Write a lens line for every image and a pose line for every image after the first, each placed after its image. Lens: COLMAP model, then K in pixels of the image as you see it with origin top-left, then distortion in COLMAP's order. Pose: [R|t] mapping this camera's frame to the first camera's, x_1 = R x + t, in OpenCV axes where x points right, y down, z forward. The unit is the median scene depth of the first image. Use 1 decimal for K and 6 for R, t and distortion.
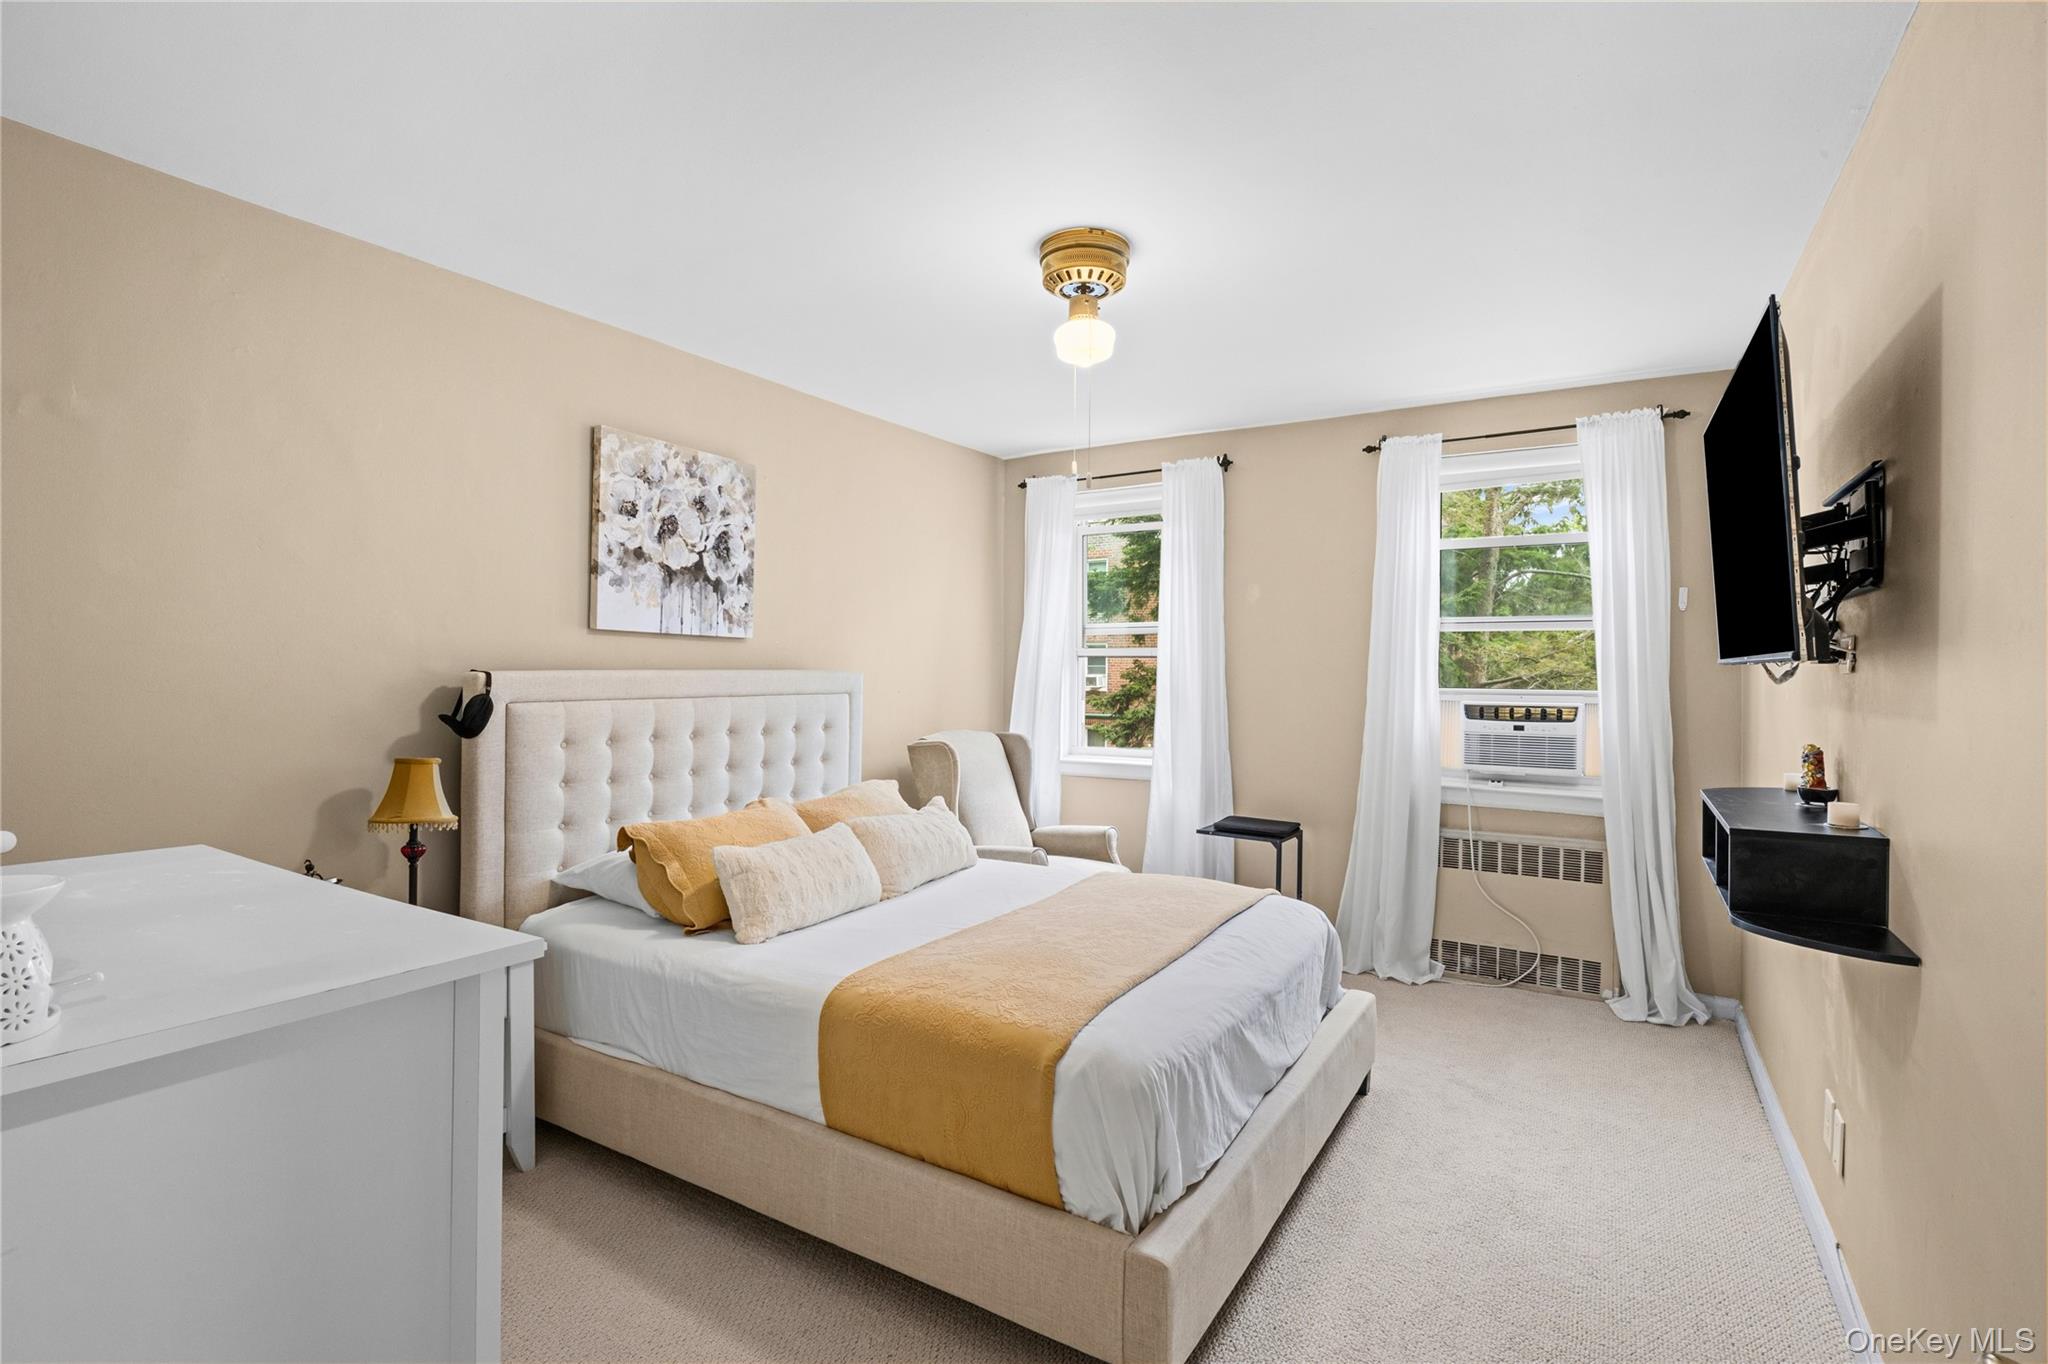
lens RADIAL K [[967.4, 0, 1021.3], [0, 967.4, 671.9], [0, 0, 1]] dist [-0.023205, 0.000020]
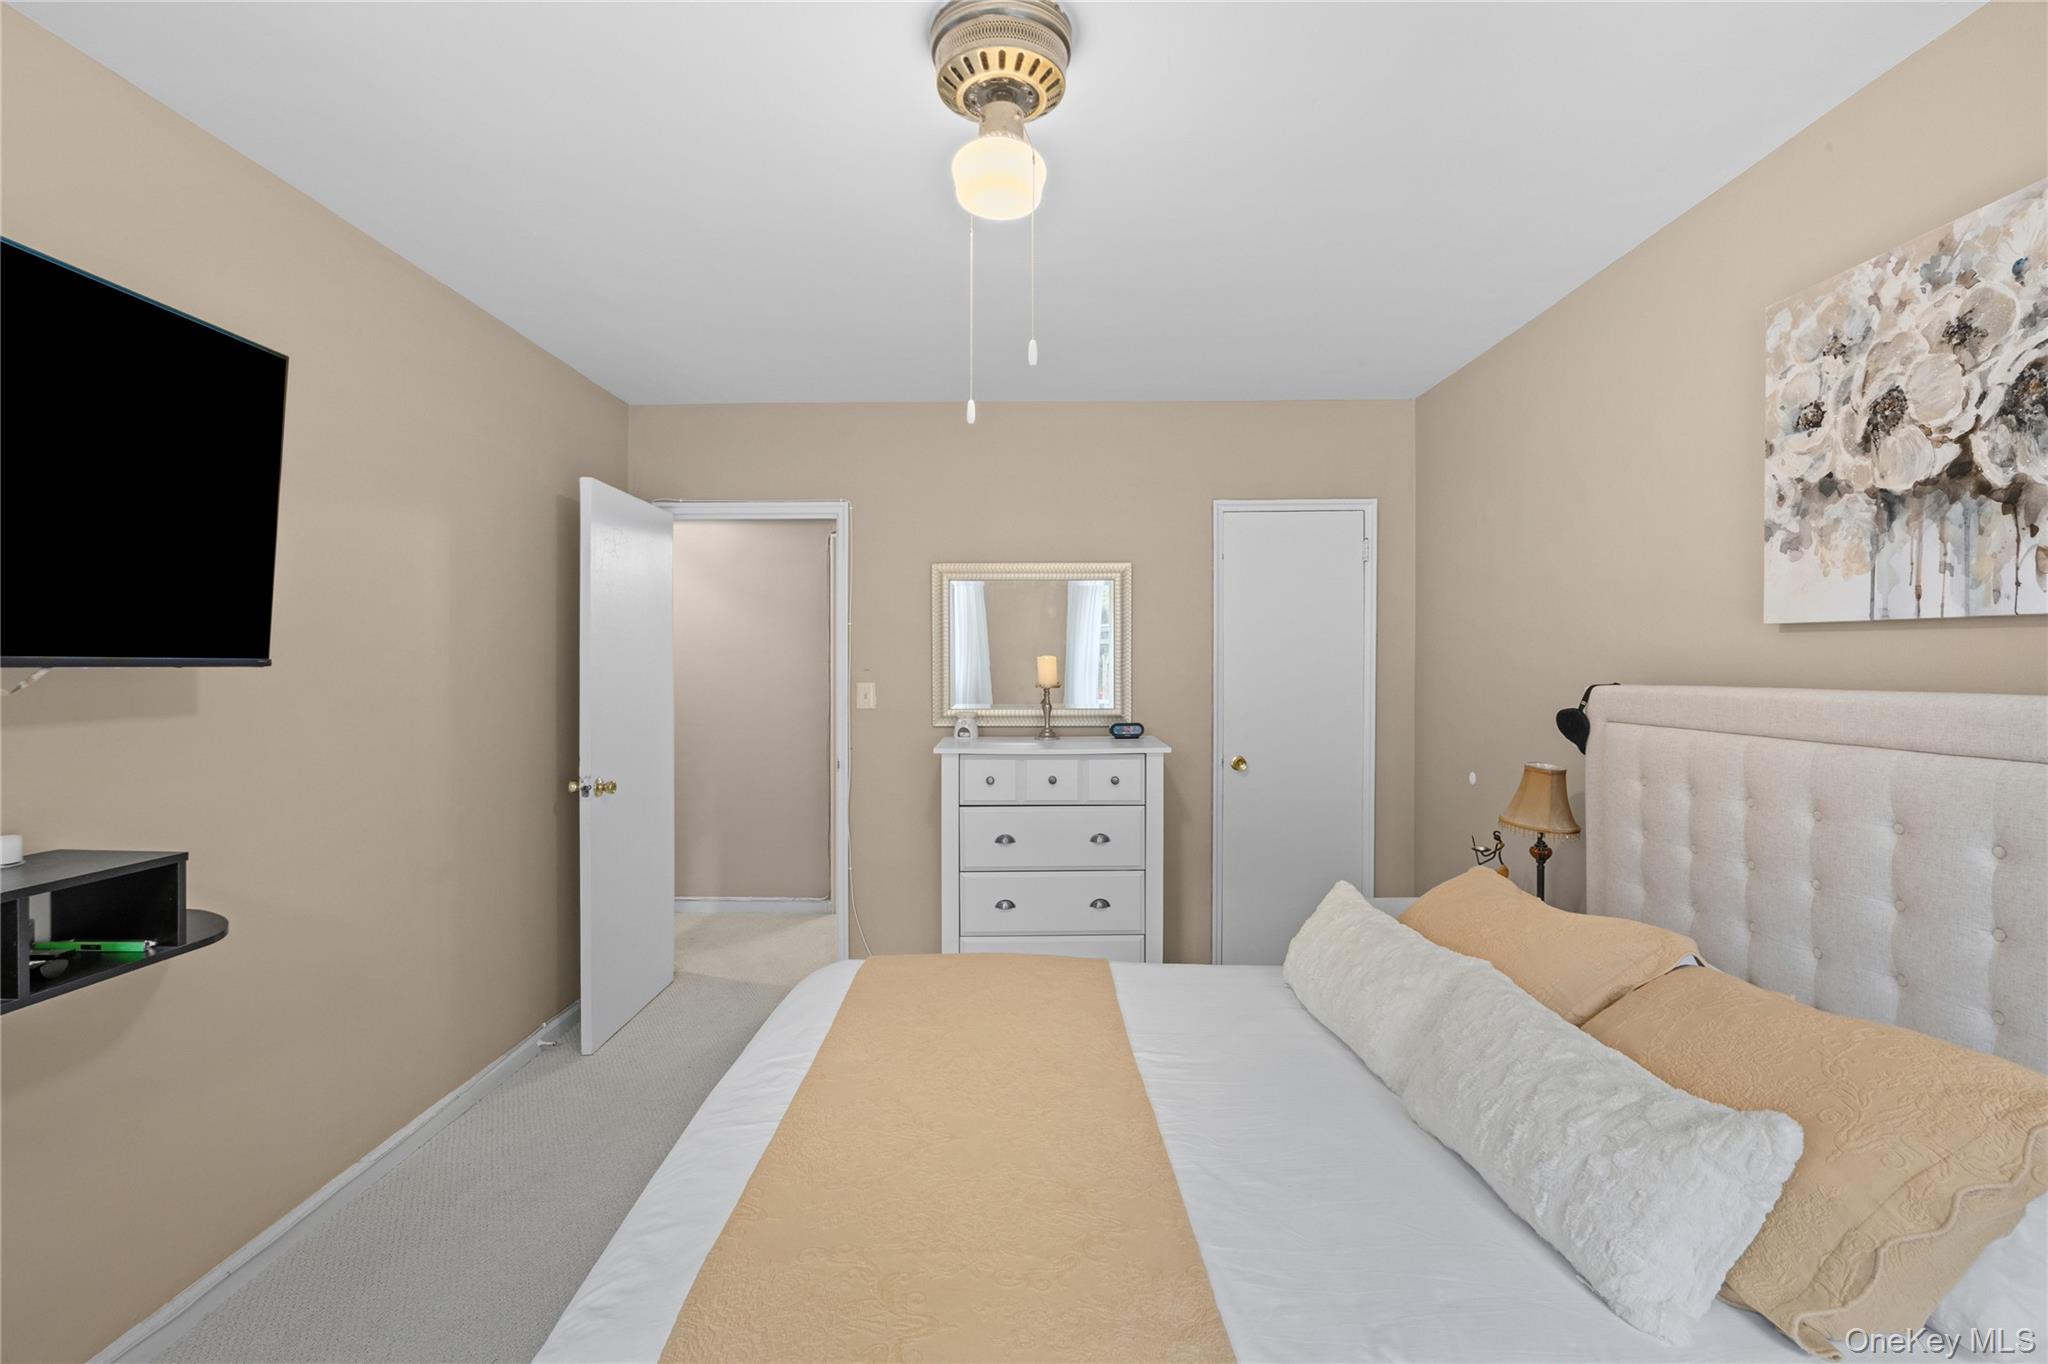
lens RADIAL K [[884.6, 0, 1029.6], [0, 884.6, 677.7], [0, 0, 1]] dist [-0.014663, -0.000026]
pose [[-0.851032, -0.000434, -0.525114, 0.264642], [-0.008004, 0.999894, 0.012144, -0.010385], [0.525053, 0.014538, -0.850946, 1.125429]]
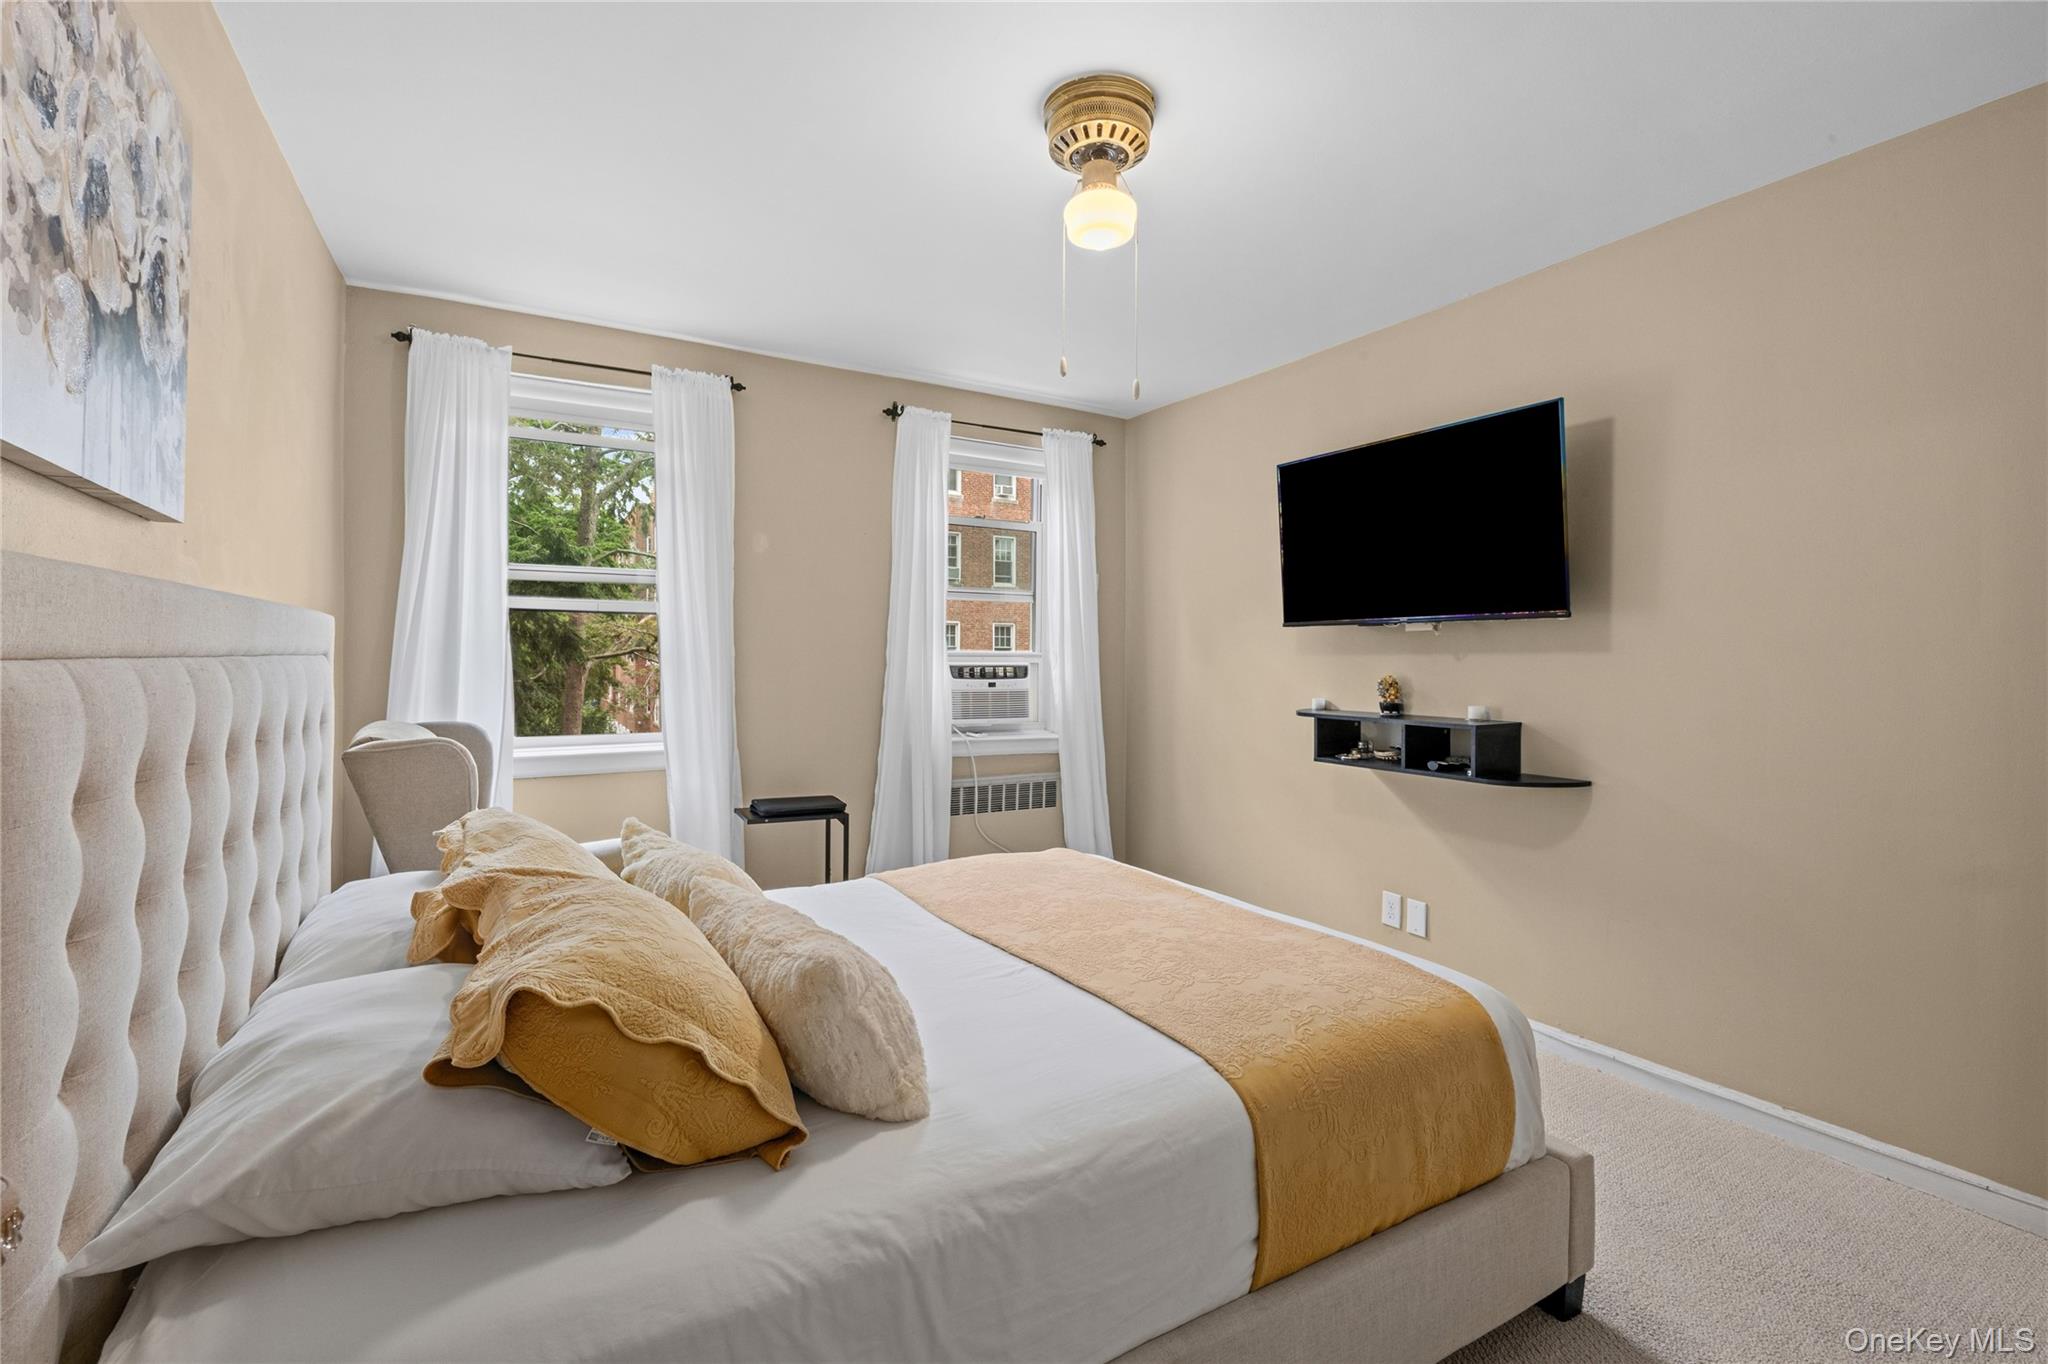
lens RADIAL K [[911.3, 0, 1025.1], [0, 911.3, 662.2], [0, 0, 1]] dist [-0.014540, -0.000136]
pose [[0.462927, -0.007701, 0.886363, -0.490020], [0.001510, 0.999968, 0.007900, 0.025561], [-0.886395, -0.002318, 0.462923, 0.516305]]
